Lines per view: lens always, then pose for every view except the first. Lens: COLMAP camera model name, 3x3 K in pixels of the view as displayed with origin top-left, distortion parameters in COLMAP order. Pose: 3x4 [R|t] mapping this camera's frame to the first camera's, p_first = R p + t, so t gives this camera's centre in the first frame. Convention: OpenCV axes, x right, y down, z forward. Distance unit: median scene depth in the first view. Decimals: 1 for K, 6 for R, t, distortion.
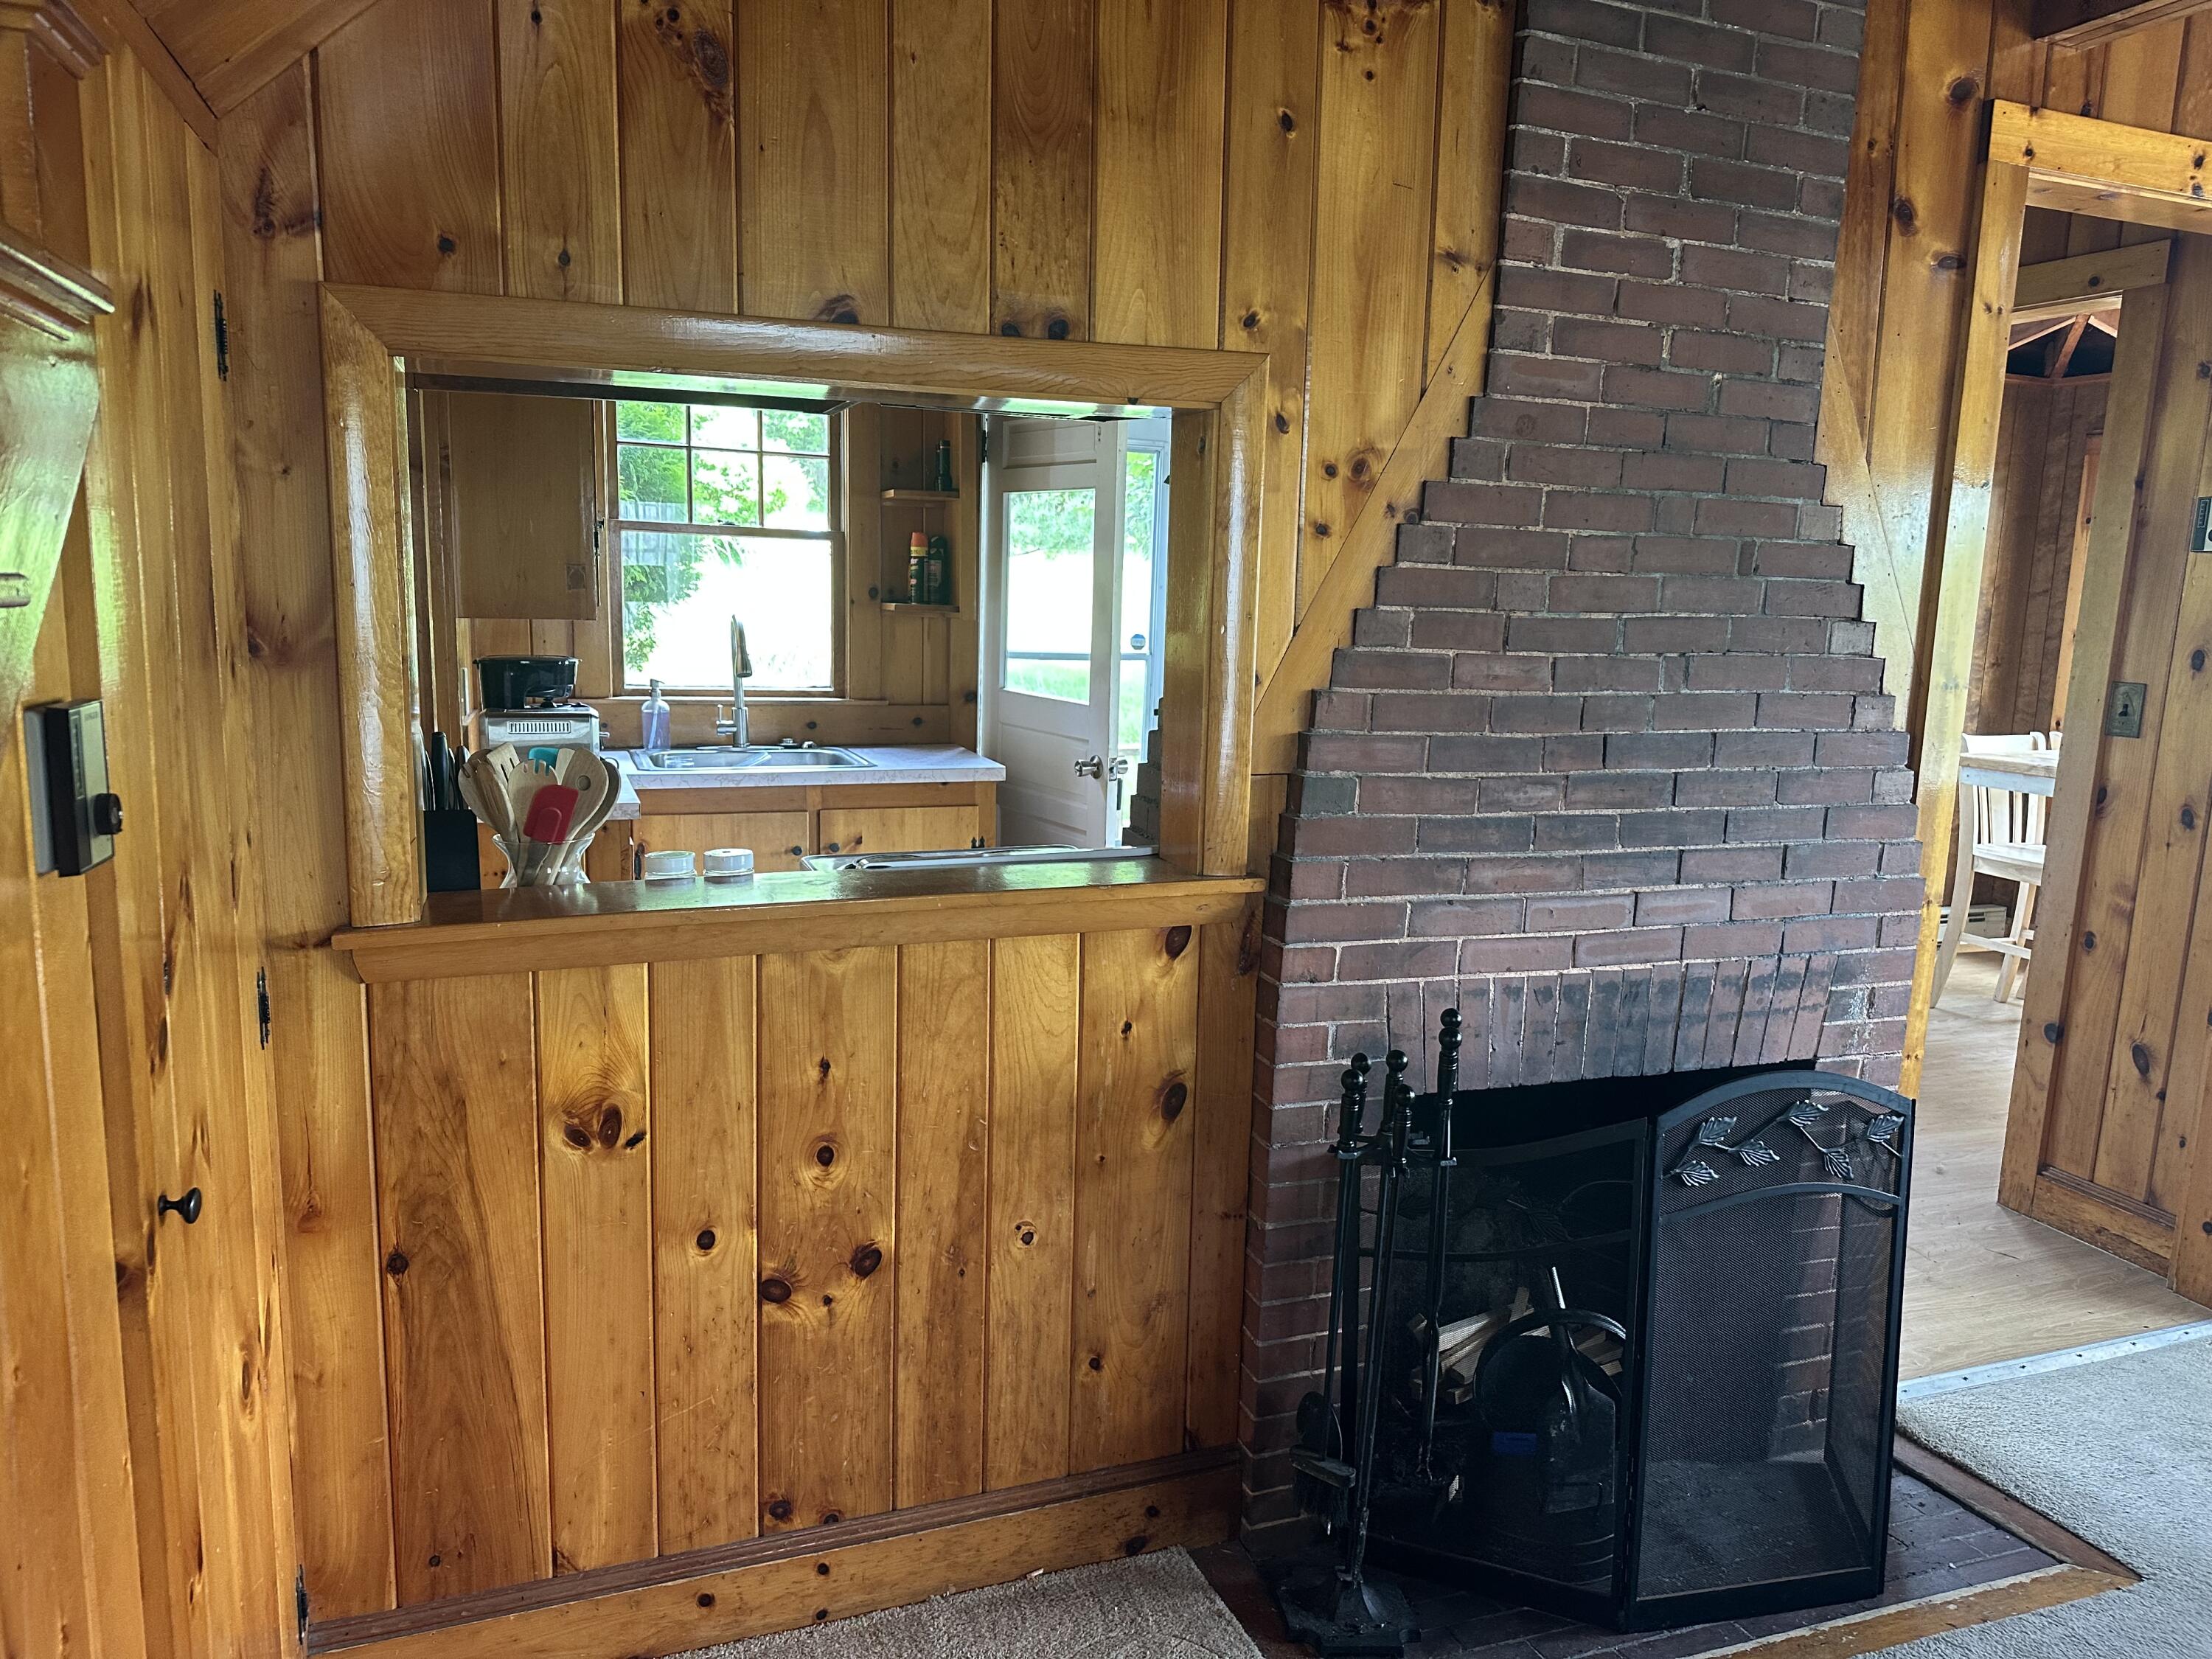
lens RADIAL K [[1553.6, 0, 1066.6], [0, 1553.6, 831.9], [0, 0, 1]] dist [0.044915, -0.055487]
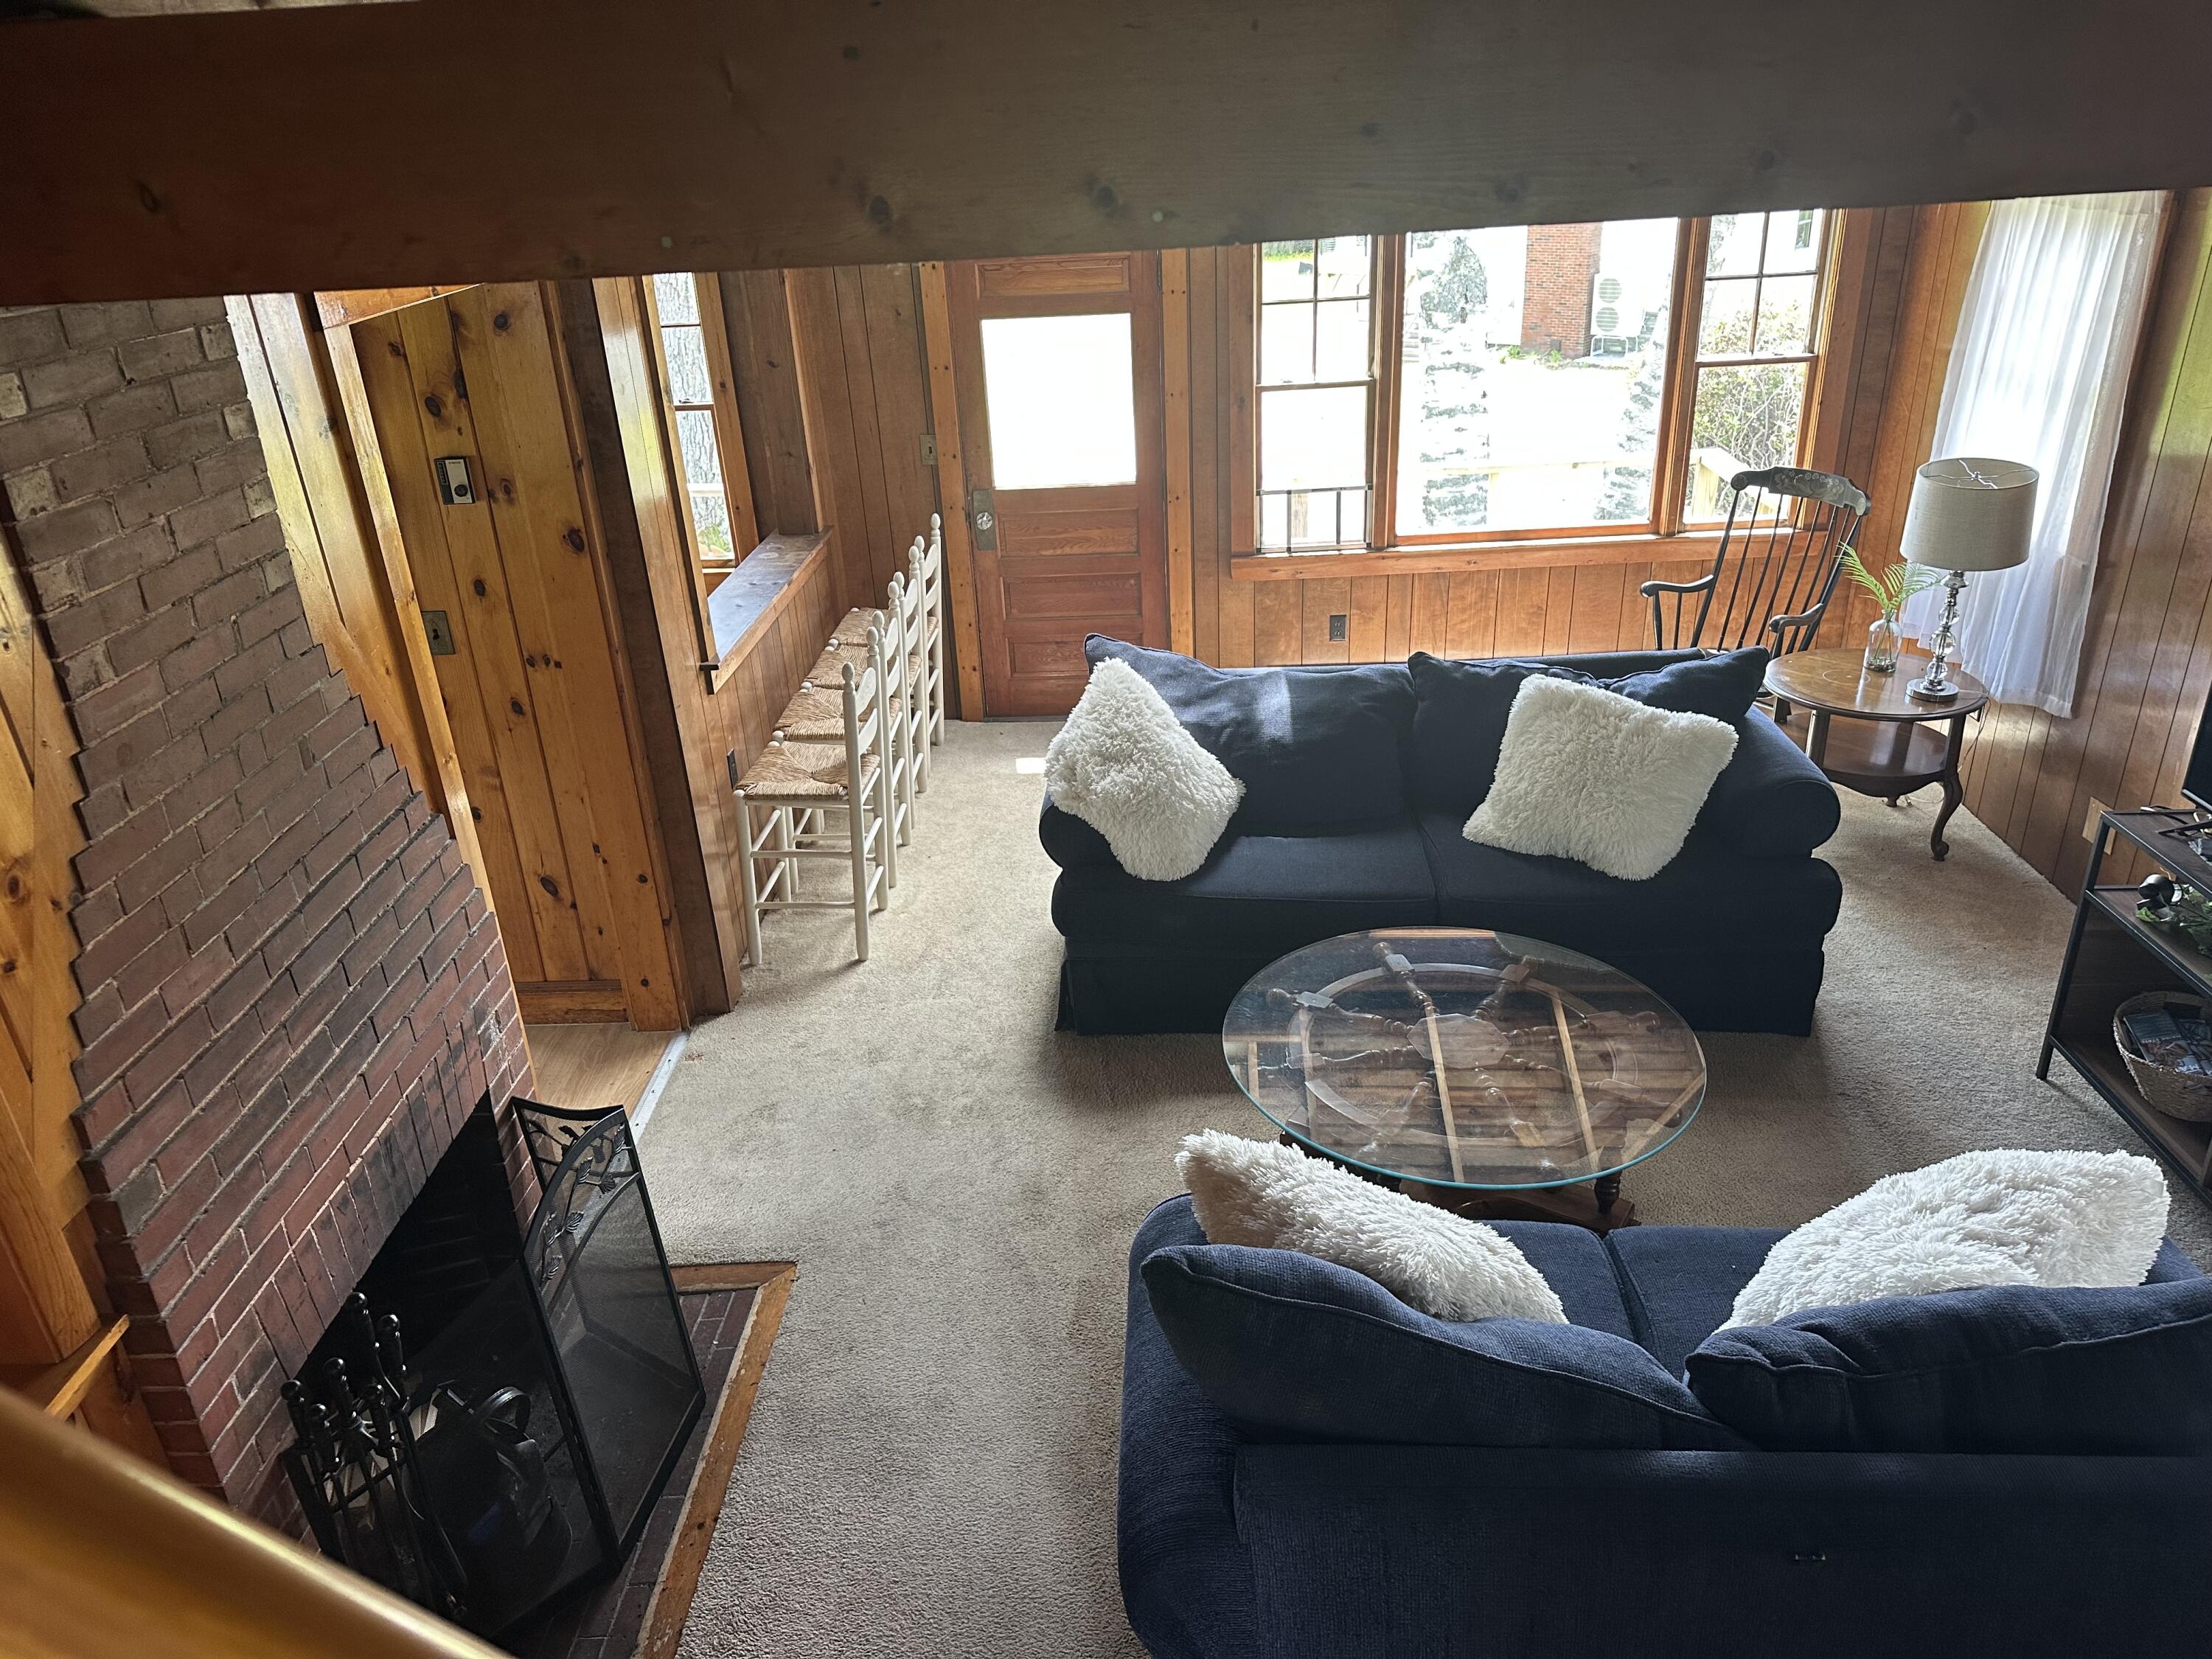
lens RADIAL K [[1553.6, 0, 1141.0], [0, 1553.6, 866.6], [0, 0, 1]] dist [0.044915, -0.055487]
pose [[0.360397, -0.446923, 0.818763, -0.296065], [0.207594, 0.894165, 0.396704, -0.441266], [-0.909406, 0.027000, 0.415033, 0.030163]]
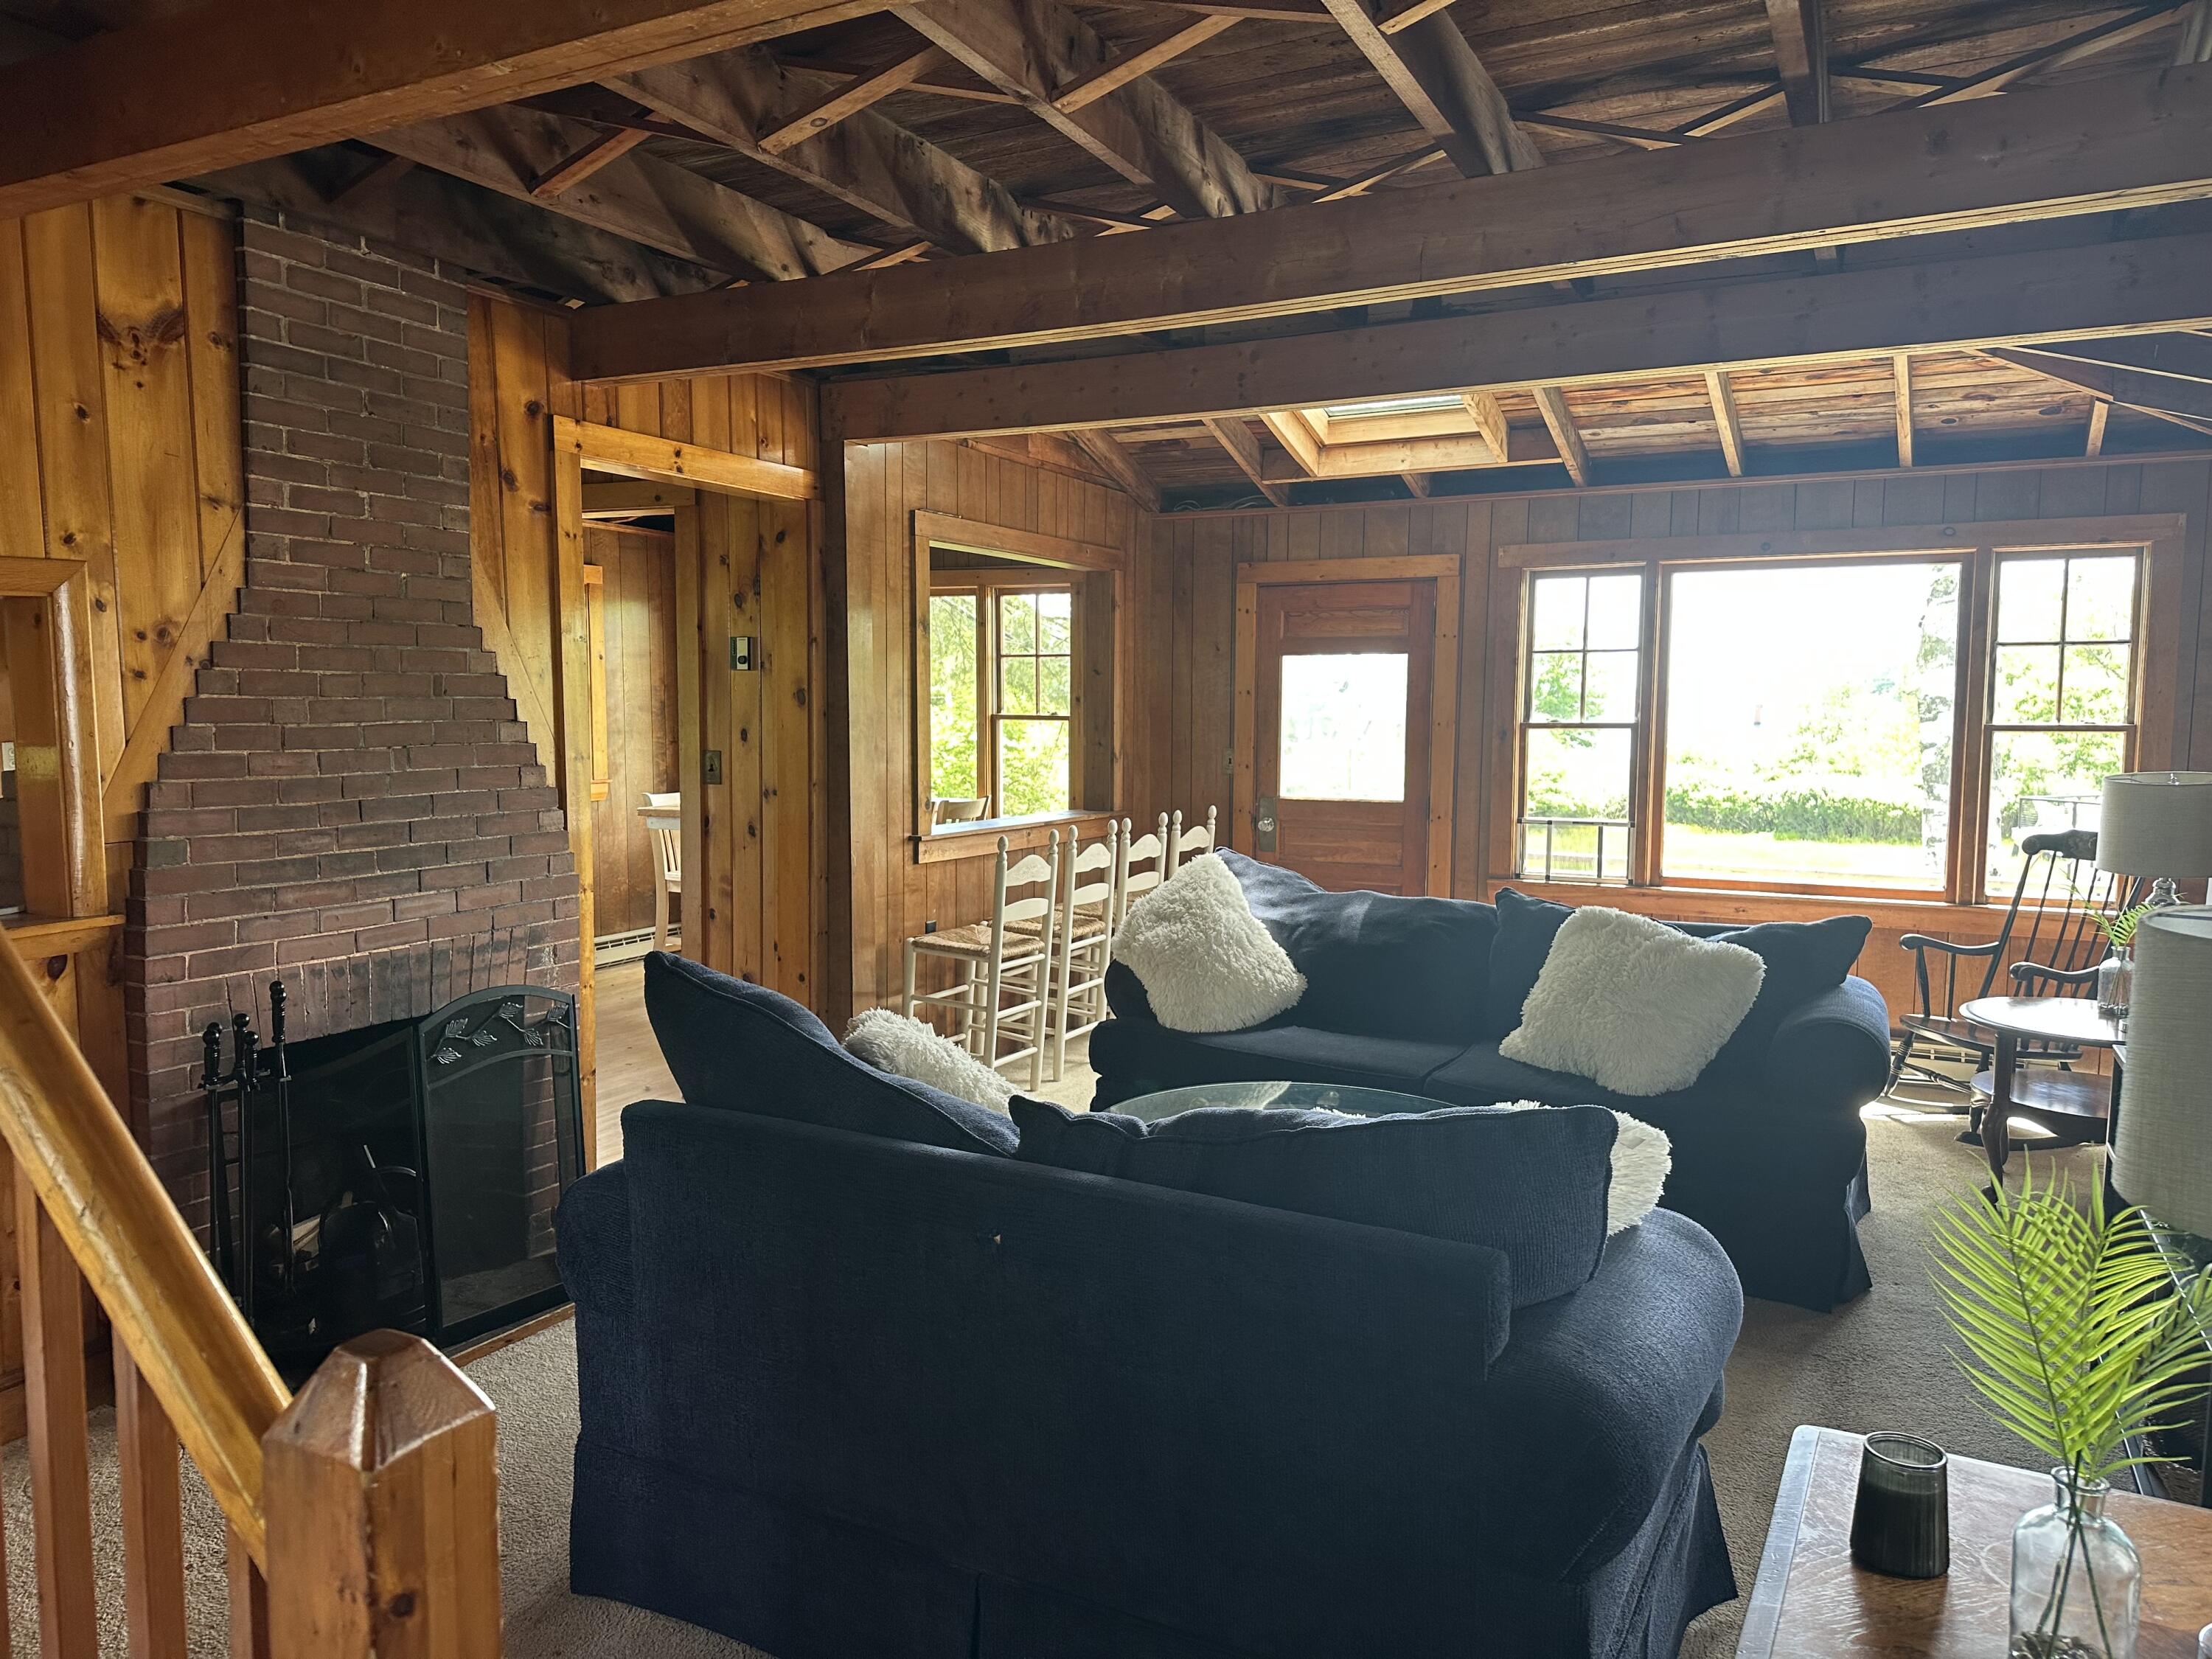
lens RADIAL K [[1553.6, 0, 1095.8], [0, 1553.6, 834.6], [0, 0, 1]] dist [0.044915, -0.055487]
pose [[0.728036, -0.089673, 0.679649, -0.189564], [0.127227, 0.991859, -0.005419, 0.075533], [-0.673630, 0.090415, 0.733518, -0.654903]]
